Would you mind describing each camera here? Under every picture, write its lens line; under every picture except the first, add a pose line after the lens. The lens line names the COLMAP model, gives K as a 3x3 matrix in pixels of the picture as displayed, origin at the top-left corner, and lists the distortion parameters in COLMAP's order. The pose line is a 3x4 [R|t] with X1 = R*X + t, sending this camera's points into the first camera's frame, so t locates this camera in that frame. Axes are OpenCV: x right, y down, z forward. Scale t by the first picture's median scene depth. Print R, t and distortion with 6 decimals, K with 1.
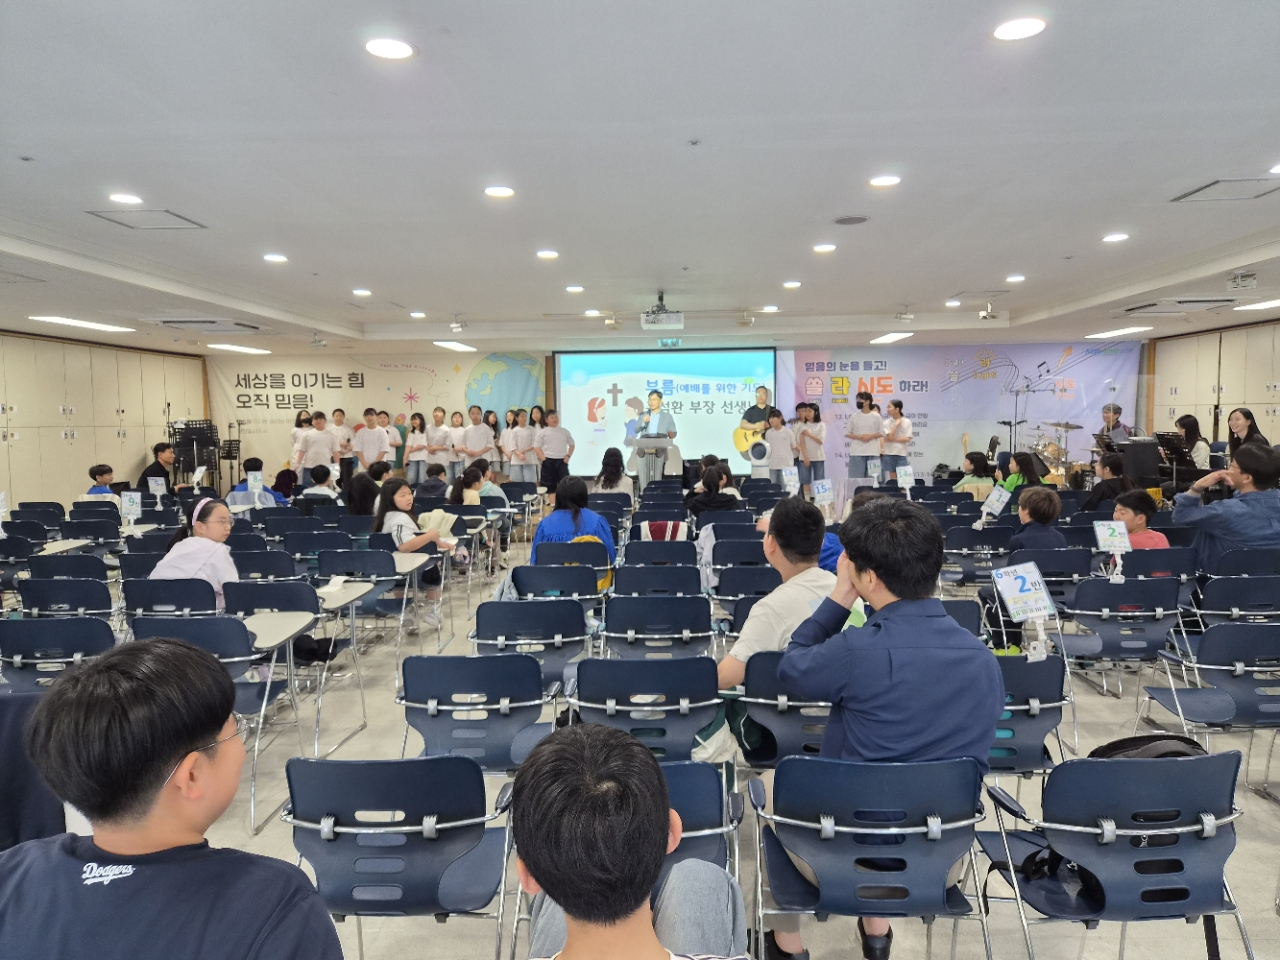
lens RADIAL K [[853.4, 0, 641.3], [0, 853.4, 477.5], [0, 0, 1]] dist [0.062931, -0.067758]
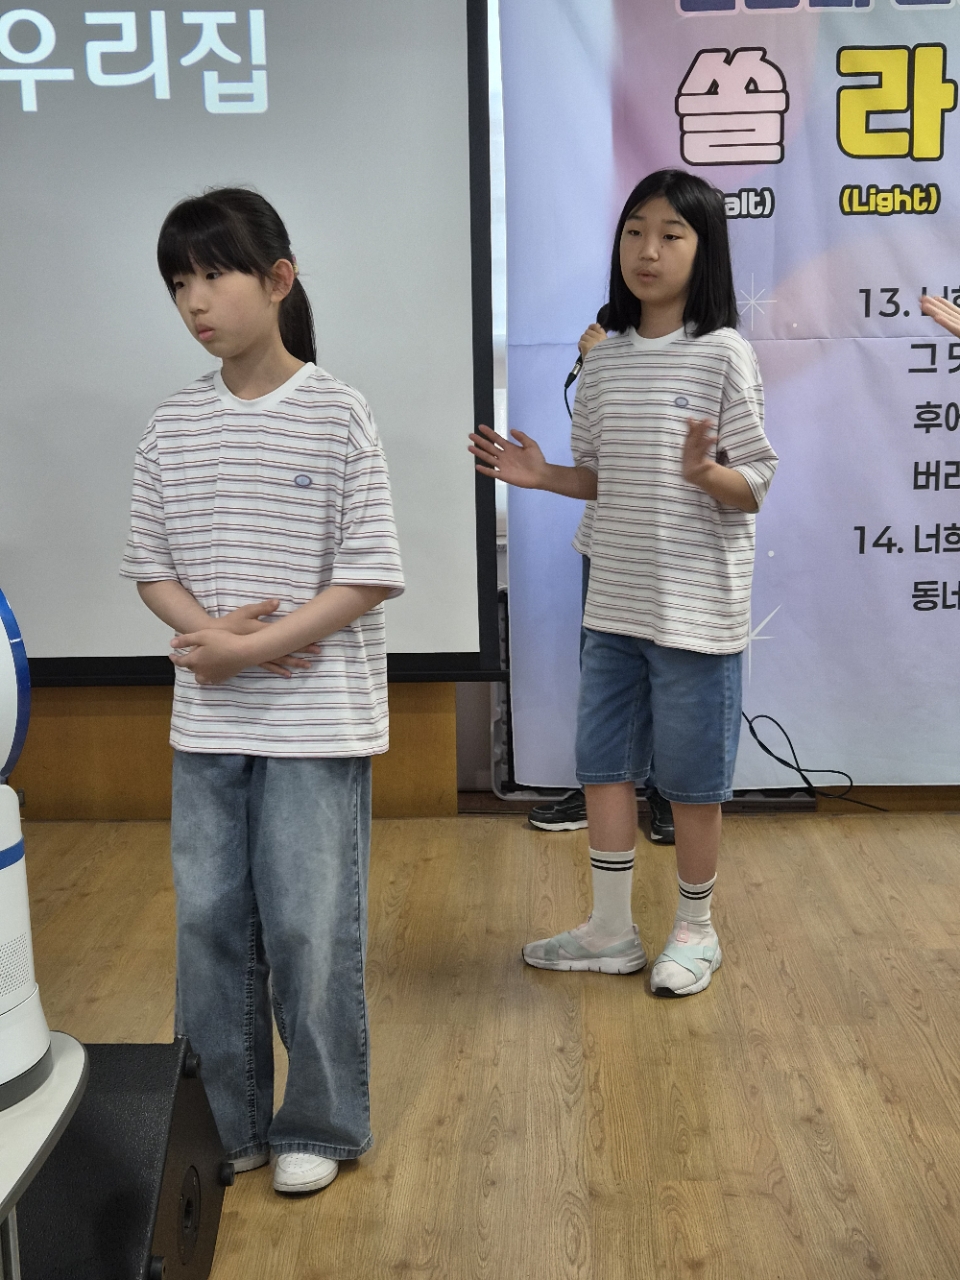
lens RADIAL K [[1670.1, 0, 486.2], [0, 1670.1, 663.0], [0, 0, 1]] dist [0.039246, -0.006751]
pose [[0.999953, -0.000018, -0.009729, 0.158990], [0.001166, 0.993021, 0.117928, -0.040488], [0.009659, -0.117934, 0.992974, 0.675911]]
